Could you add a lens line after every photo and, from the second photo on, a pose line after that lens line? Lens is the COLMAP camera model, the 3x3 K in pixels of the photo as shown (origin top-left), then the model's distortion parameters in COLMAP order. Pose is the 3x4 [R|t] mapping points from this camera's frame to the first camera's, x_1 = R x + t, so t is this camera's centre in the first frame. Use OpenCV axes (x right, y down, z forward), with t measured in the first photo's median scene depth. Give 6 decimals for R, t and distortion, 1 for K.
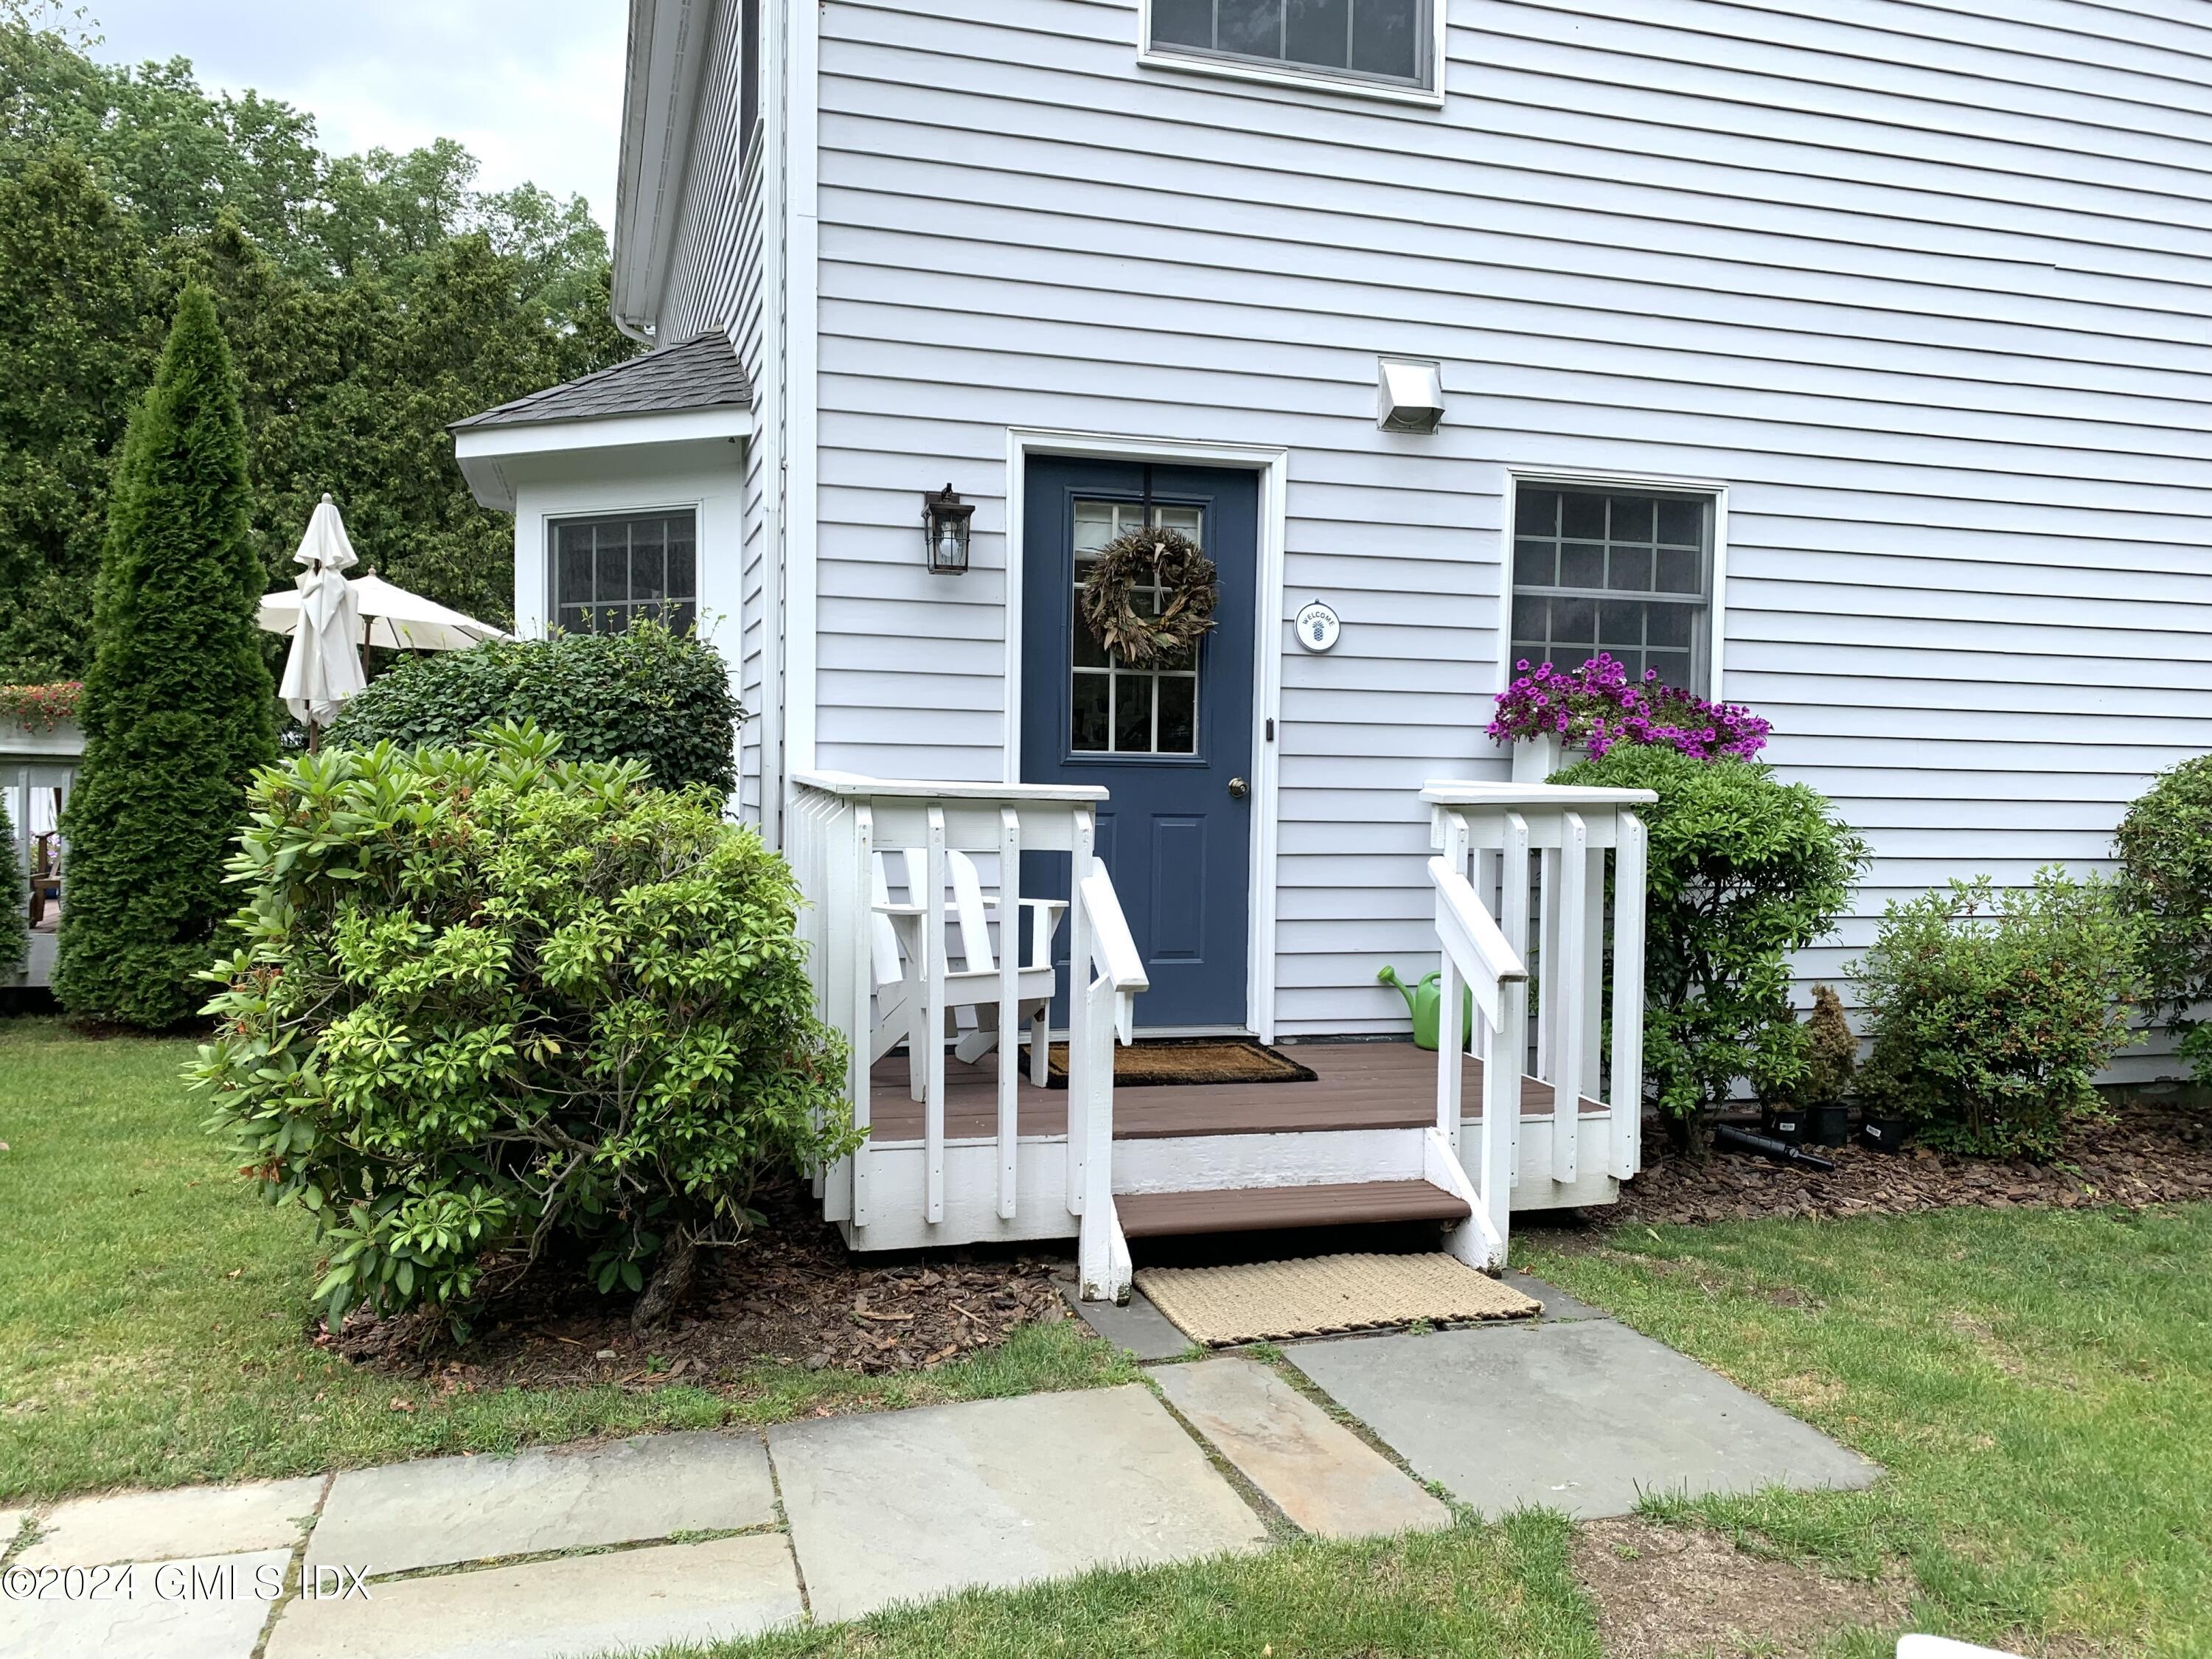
lens RADIAL K [[1703.7, 0, 1105.2], [0, 1703.7, 825.3], [0, 0, 1]] dist [0.032447, -0.036960]
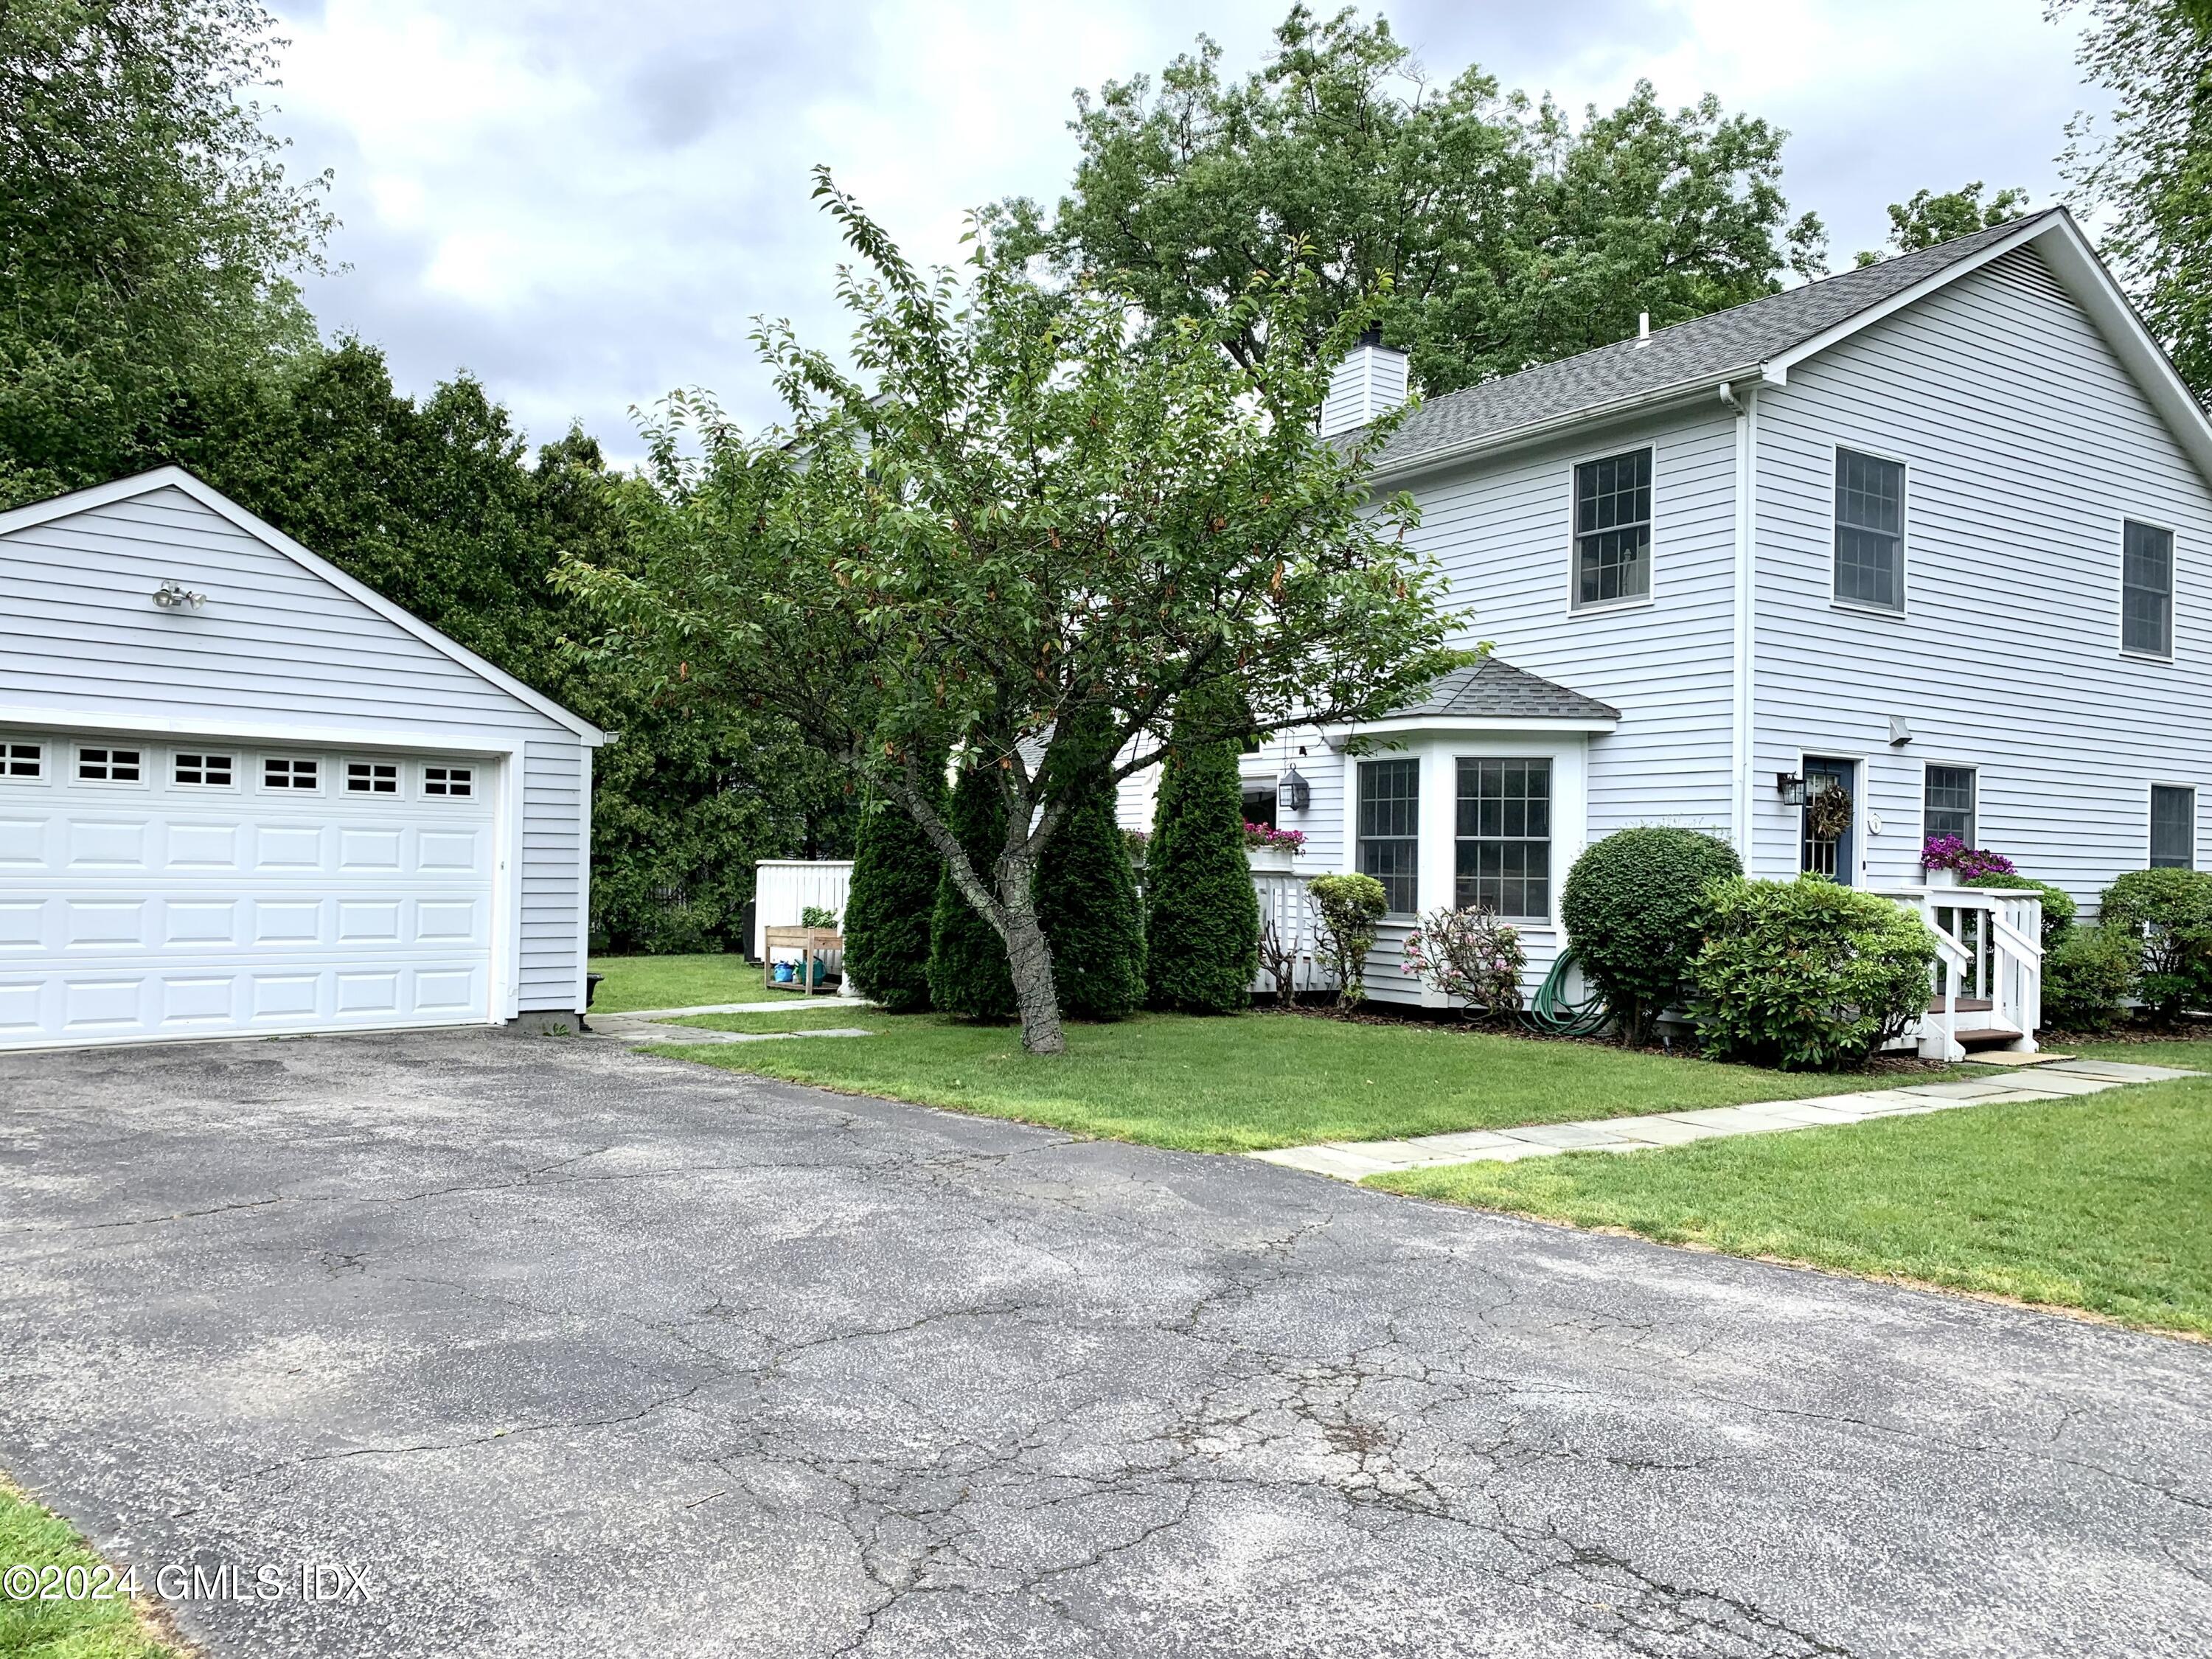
lens RADIAL K [[1703.7, 0, 1104.3], [0, 1703.7, 835.2], [0, 0, 1]] dist [0.032447, -0.036960]
pose [[0.953887, 0.008231, 0.300053, -1.684247], [0.003893, 0.999201, -0.039786, -0.004528], [-0.300141, 0.039120, 0.953092, -1.037980]]
